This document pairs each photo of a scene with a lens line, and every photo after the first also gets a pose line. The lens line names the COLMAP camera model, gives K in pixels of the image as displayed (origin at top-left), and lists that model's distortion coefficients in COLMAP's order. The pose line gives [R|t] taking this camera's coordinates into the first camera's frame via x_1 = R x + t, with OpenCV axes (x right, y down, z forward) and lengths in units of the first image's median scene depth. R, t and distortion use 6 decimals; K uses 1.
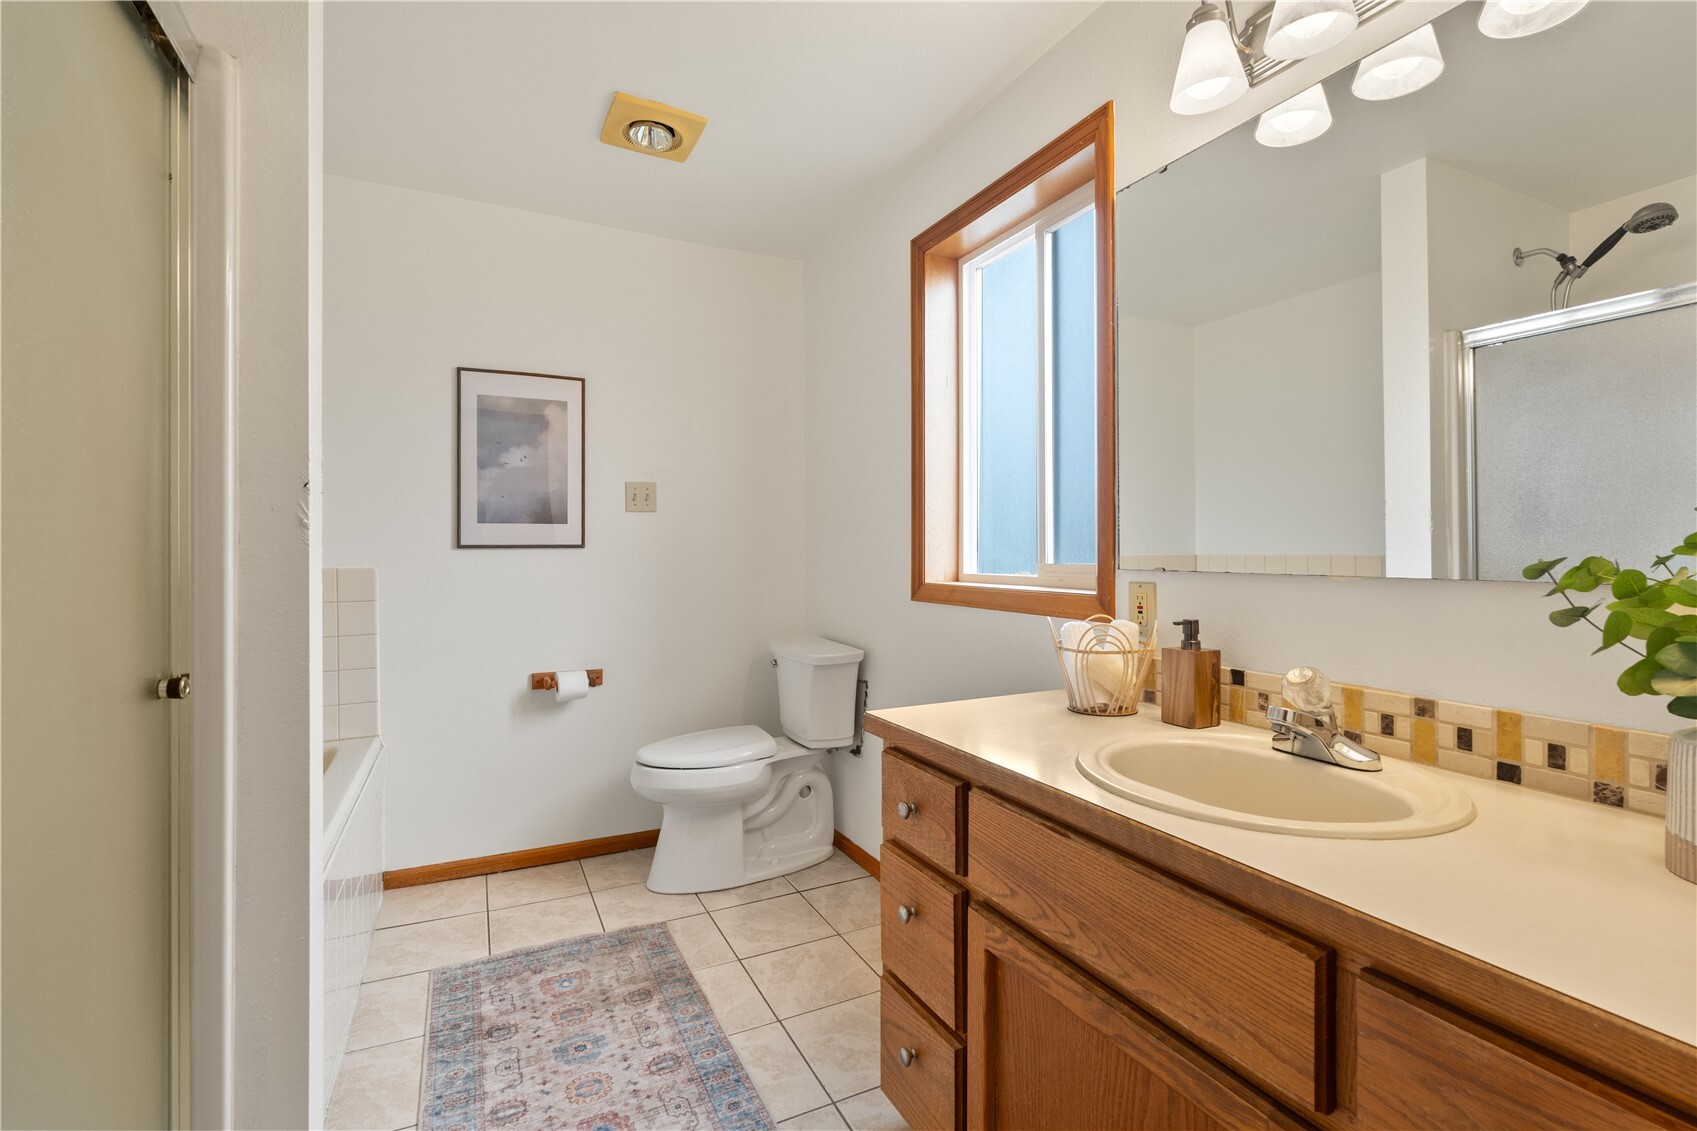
lens RADIAL K [[759.4, 0, 849.9], [0, 759.4, 554.3], [0, 0, 1]] dist [-0.004027, 0.000827]
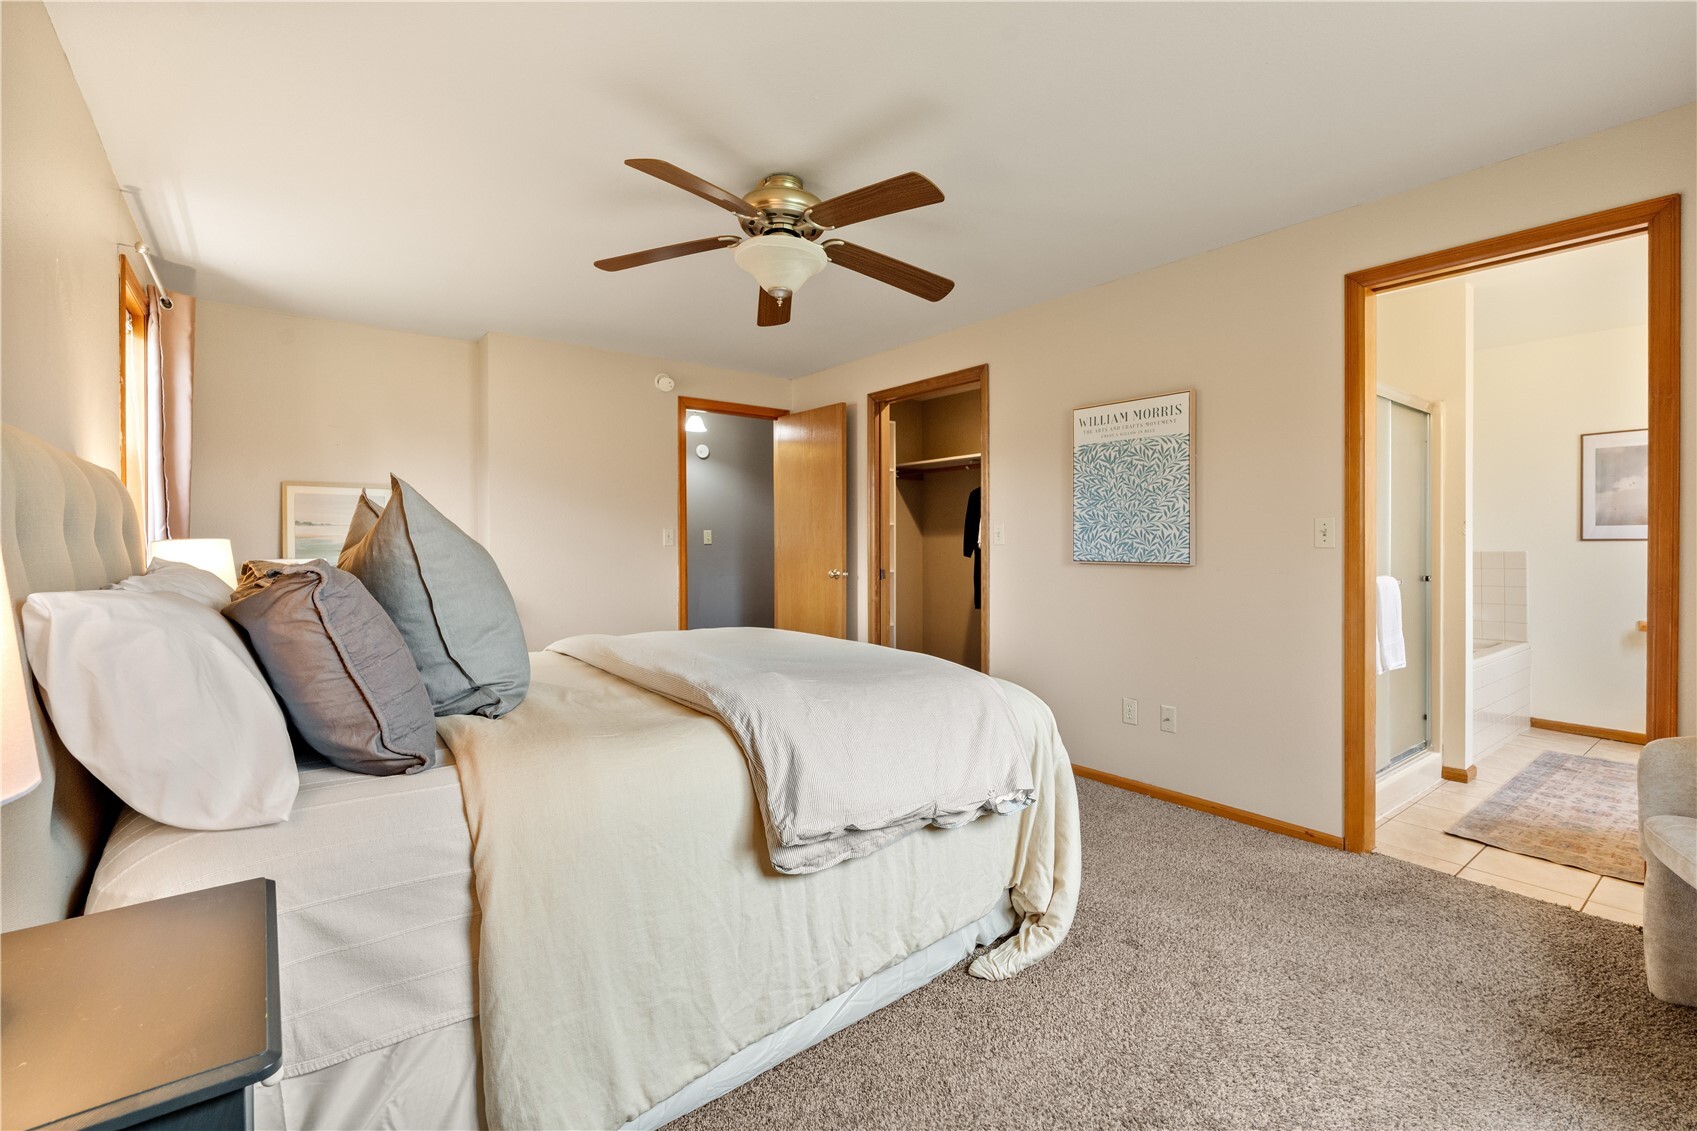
lens RADIAL K [[759.4, 0, 851.4], [0, 759.4, 555.9], [0, 0, 1]] dist [-0.004027, 0.000827]
pose [[0.197929, 0.008405, -0.980180, 0.827044], [-0.000106, 0.999963, 0.008553, 0.011573], [0.980216, -0.001589, 0.197922, -0.944872]]
